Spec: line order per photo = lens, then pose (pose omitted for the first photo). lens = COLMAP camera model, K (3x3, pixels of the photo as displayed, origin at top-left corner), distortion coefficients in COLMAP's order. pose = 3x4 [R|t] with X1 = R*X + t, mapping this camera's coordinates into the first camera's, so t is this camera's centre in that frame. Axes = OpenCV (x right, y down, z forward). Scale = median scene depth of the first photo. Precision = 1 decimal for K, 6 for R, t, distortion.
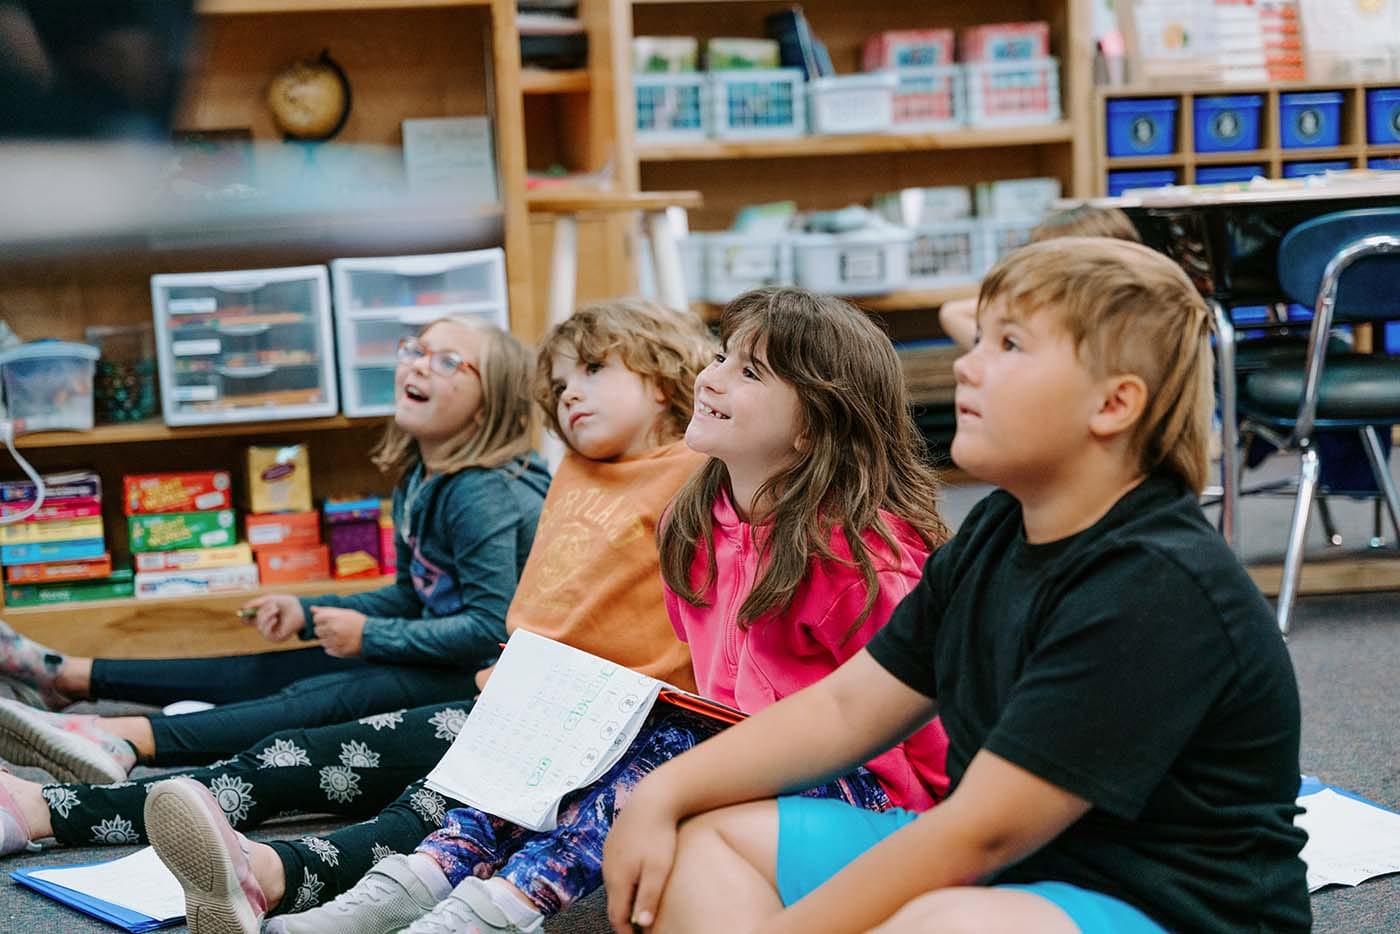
lens RADIAL K [[2454.5, 0, 700.0], [0, 2454.5, 467.0], [0, 0, 1]] dist [0.016198, 0.039376]
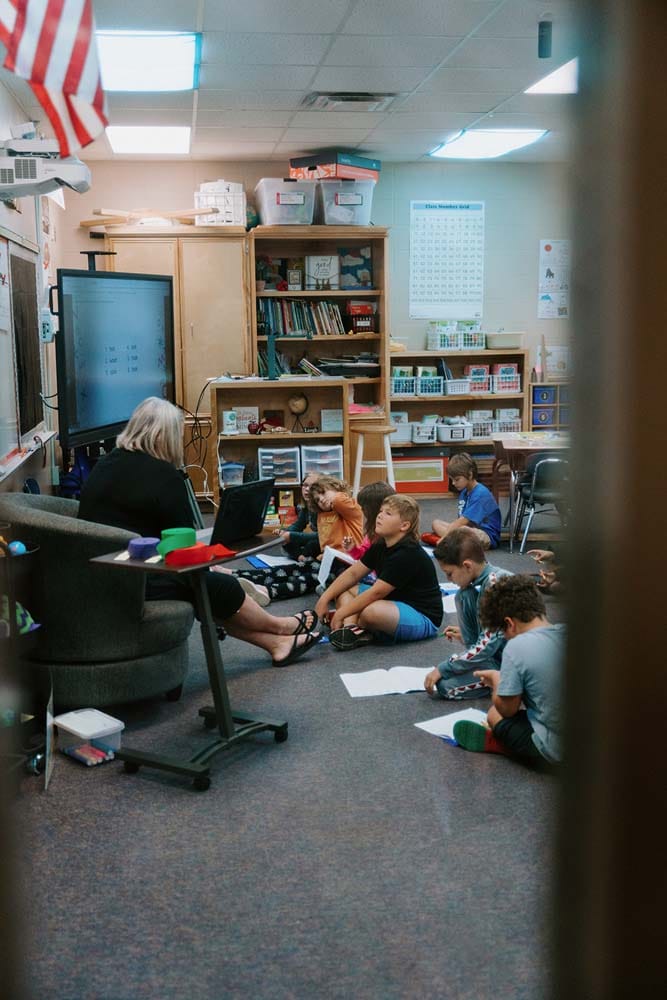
lens RADIAL K [[1059.4, 0, 333.5], [0, 1059.4, 500.0], [0, 0, 1]] dist [0.011392, 0.014440]
pose [[0.988207, 0.054156, -0.143226, 0.114657], [-0.045045, 0.996795, 0.066106, -0.081091], [0.146347, -0.058874, 0.987480, -0.526999]]
